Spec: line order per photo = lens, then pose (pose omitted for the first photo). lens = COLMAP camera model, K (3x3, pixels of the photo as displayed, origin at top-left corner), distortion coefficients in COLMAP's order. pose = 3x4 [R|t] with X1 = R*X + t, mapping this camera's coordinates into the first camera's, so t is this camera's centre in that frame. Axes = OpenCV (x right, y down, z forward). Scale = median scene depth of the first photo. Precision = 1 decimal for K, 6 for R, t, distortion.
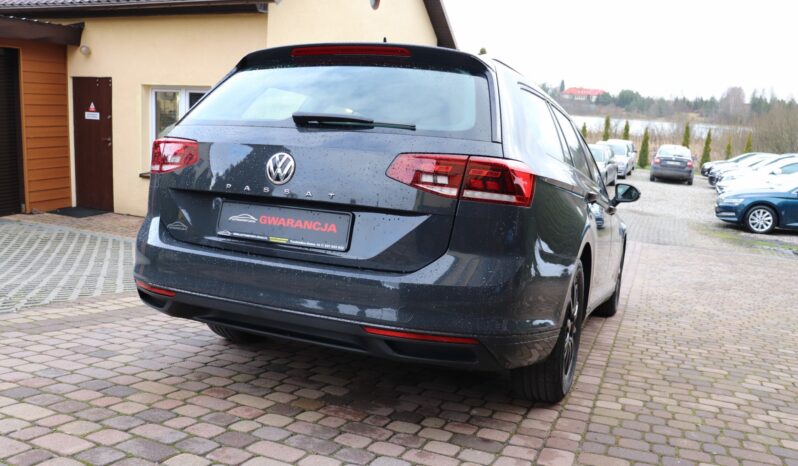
lens RADIAL K [[674.8, 0, 399.0], [0, 674.8, 233.0], [0, 0, 1]] dist [-0.174027, 0.178765]
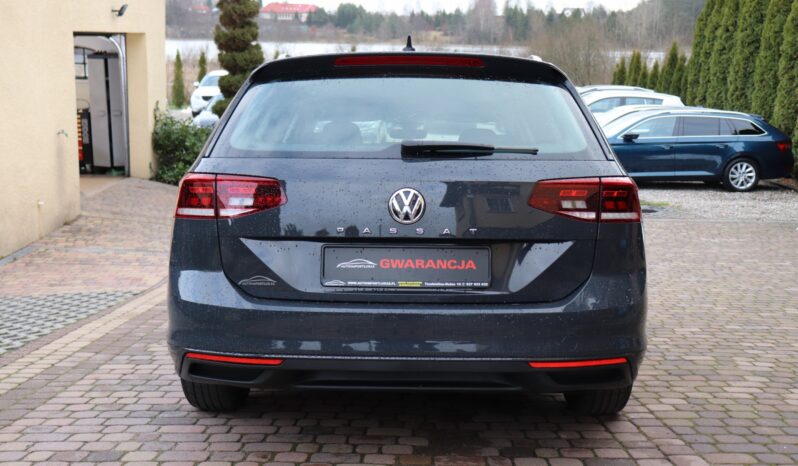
lens RADIAL K [[936.5, 0, 394.9], [0, 936.5, 234.6], [0, 0, 1]] dist [-0.011569, 0.040076]
pose [[0.929364, -0.105619, 0.353732, -0.631929], [0.096391, 0.994386, 0.043661, -0.112223], [-0.356358, -0.006480, 0.934327, -0.181679]]
